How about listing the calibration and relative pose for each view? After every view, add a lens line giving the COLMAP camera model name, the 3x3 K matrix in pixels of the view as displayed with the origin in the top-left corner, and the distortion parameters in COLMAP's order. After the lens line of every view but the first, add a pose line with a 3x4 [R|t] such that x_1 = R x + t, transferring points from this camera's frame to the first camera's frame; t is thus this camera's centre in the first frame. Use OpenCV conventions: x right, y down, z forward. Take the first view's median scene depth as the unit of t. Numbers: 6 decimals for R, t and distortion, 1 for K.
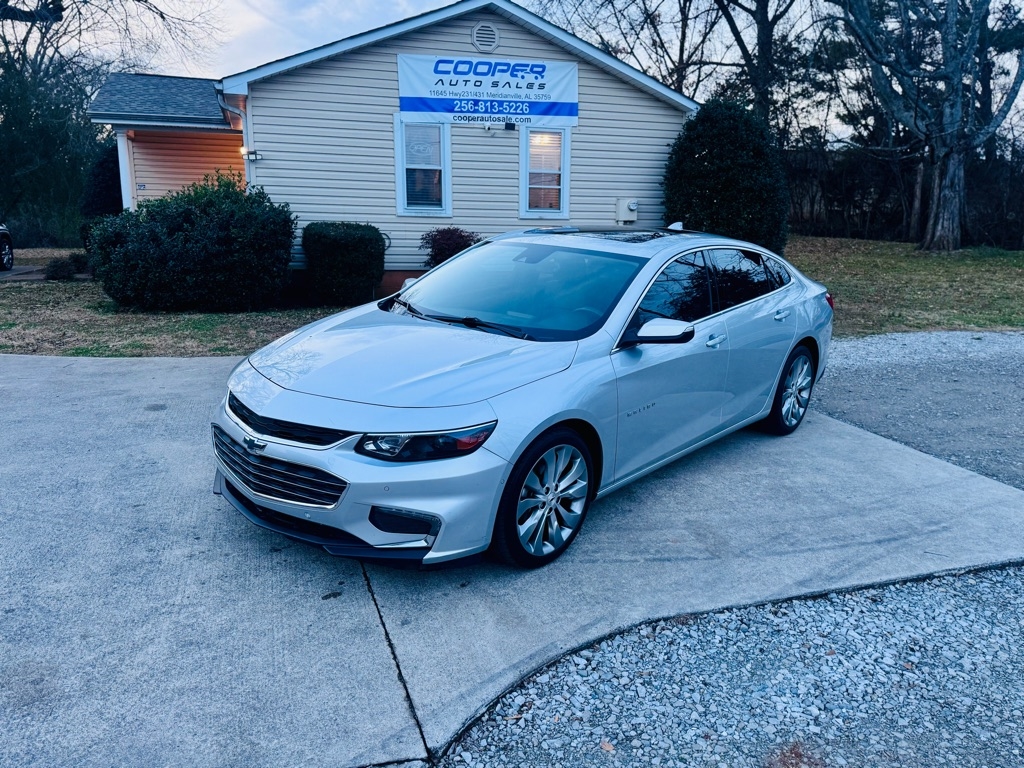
lens RADIAL K [[773.5, 0, 515.0], [0, 773.5, 386.6], [0, 0, 1]] dist [0.099297, -0.152588]
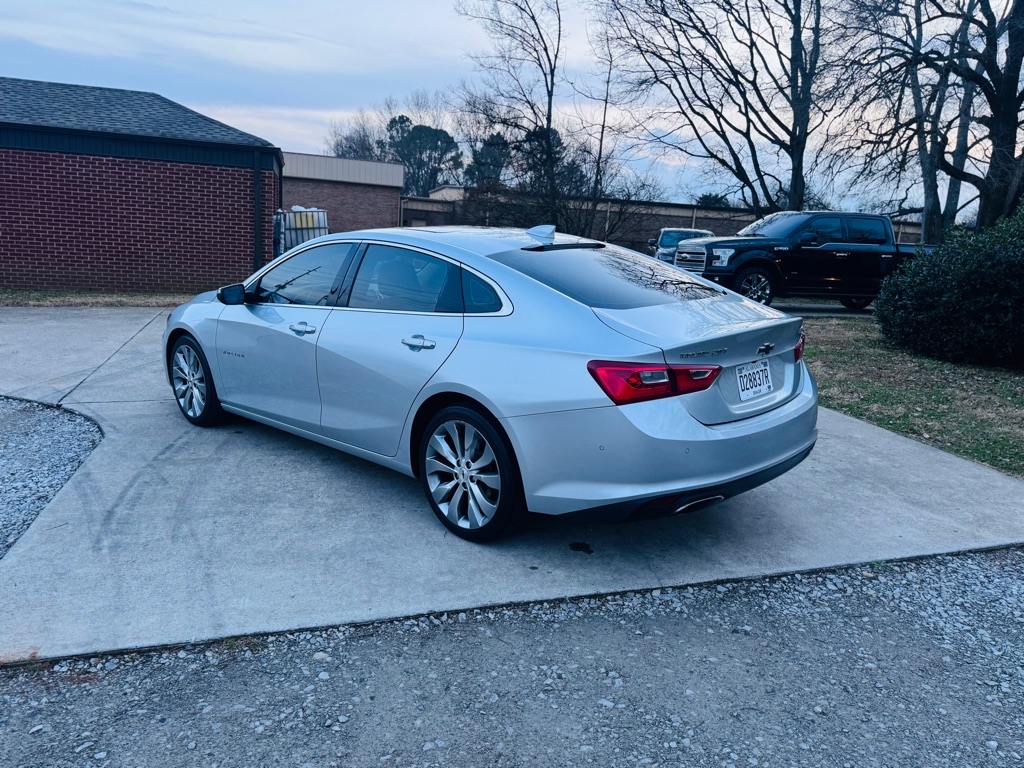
lens RADIAL K [[772.6, 0, 512.4], [0, 772.6, 374.4], [0, 0, 1]] dist [0.113211, -0.177975]
pose [[-0.053791, 0.168625, -0.984211, 1.265083], [-0.263623, 0.948271, 0.176875, -0.257359], [0.963125, 0.268975, -0.006555, 1.317352]]
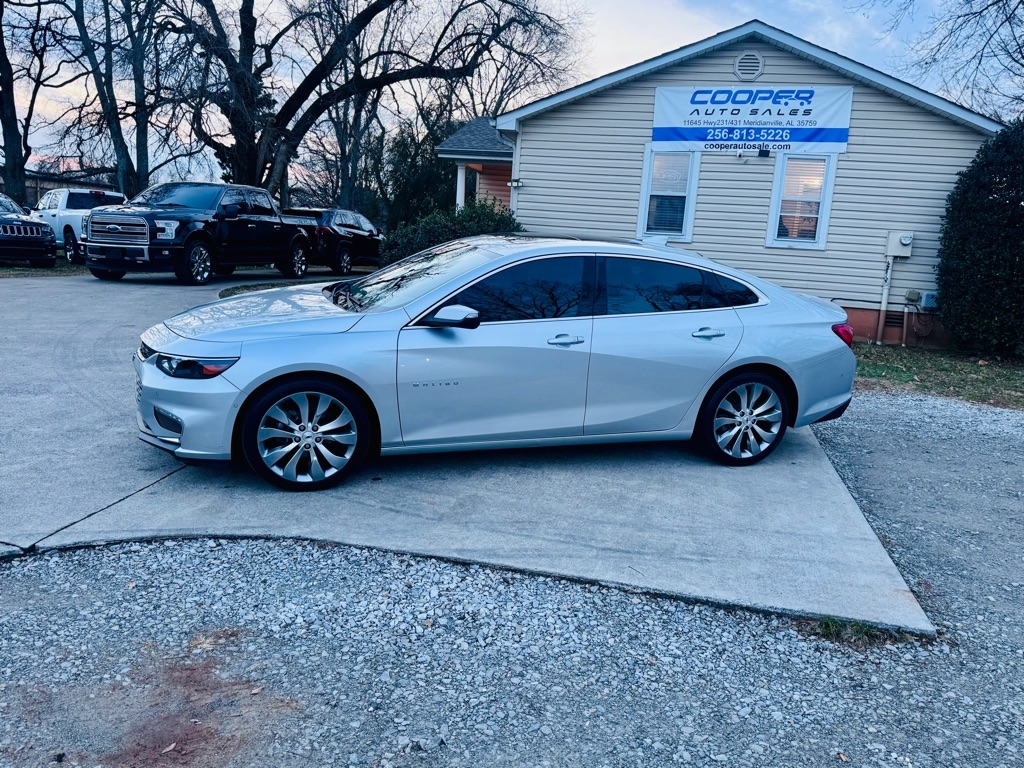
lens RADIAL K [[768.8, 0, 517.6], [0, 768.8, 385.9], [0, 0, 1]] dist [0.118317, -0.188995]
pose [[0.858463, 0.137427, -0.494120, 0.740624], [-0.159874, 0.987132, -0.003212, 0.014956], [0.487320, 0.081754, 0.869388, 0.079387]]
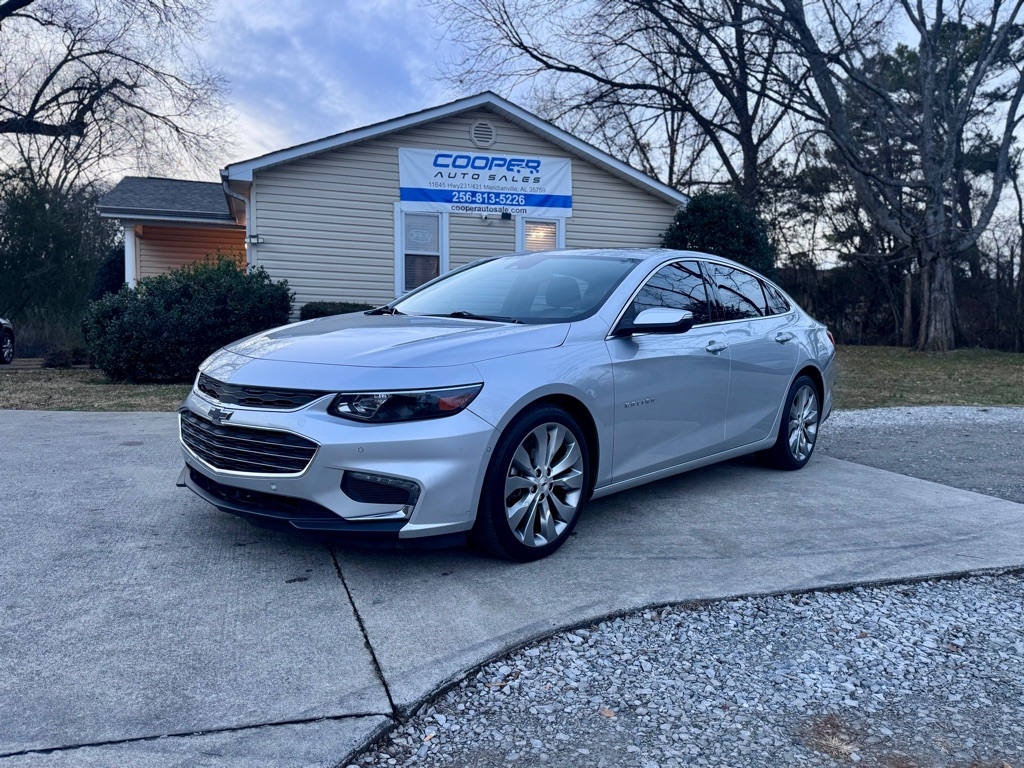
lens RADIAL K [[771.8, 0, 510.0], [0, 771.8, 387.8], [0, 0, 1]] dist [0.092758, -0.129915]
pose [[0.999987, -0.000921, -0.005006, 0.010006], [0.000149, 0.988346, -0.152226, 0.138750], [0.005088, 0.152224, 0.988333, 0.065355]]
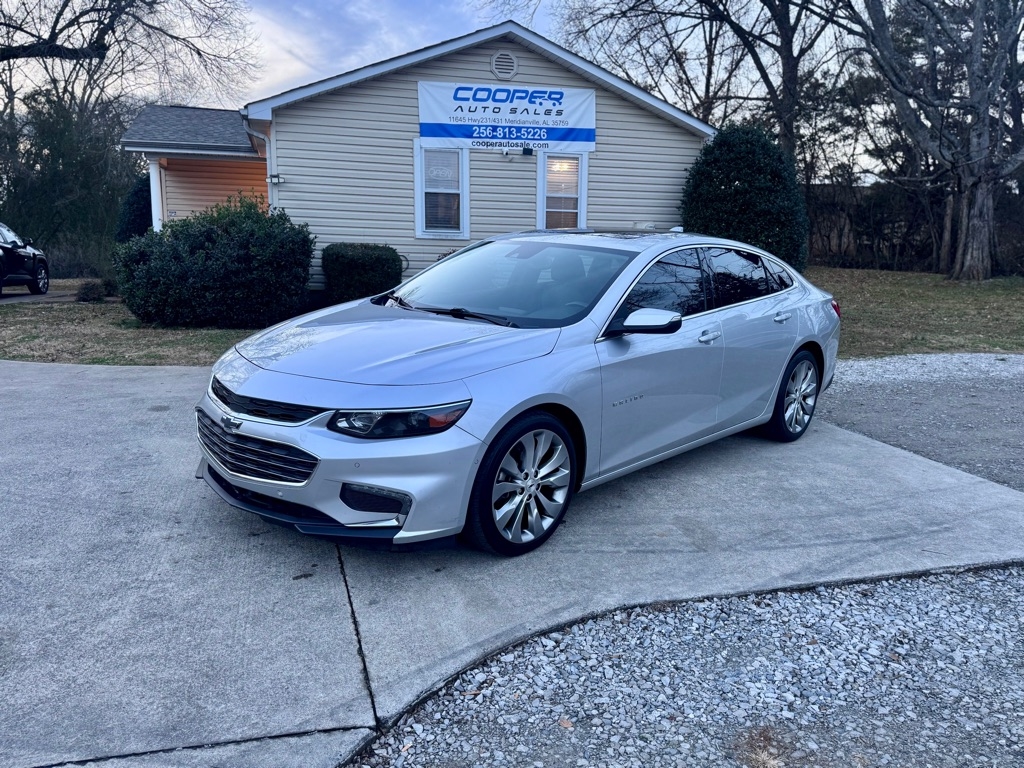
lens RADIAL K [[771.6, 0, 512.0], [0, 771.6, 384.0], [0, 0, 1]] dist [0.106259, -0.167079]
pose [[0.999129, 0.008262, -0.040903, 0.050455], [-0.010221, 0.998799, -0.047921, 0.051635], [0.040458, 0.048297, 0.998013, 0.011106]]
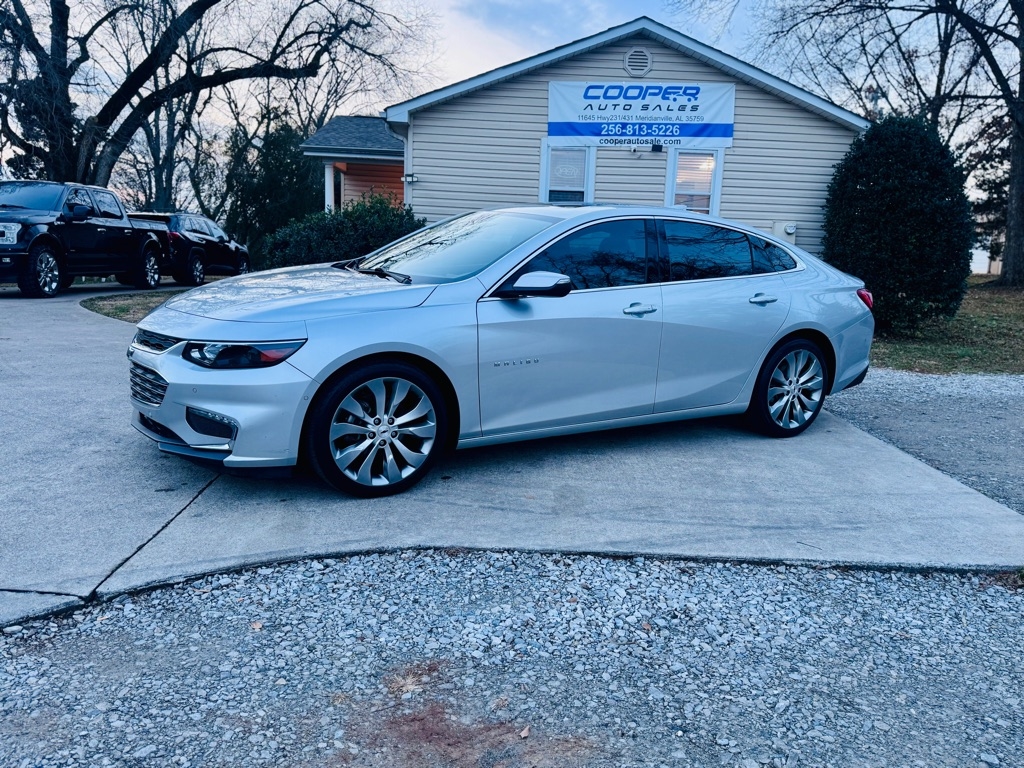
lens RADIAL K [[771.6, 0, 512.0], [0, 771.6, 384.0], [0, 0, 1]] dist [0.106259, -0.167079]
pose [[0.950589, 0.072913, -0.301768, 0.412867], [-0.092130, 0.994494, -0.049928, 0.095925], [0.296466, 0.075263, 0.952073, 0.060098]]
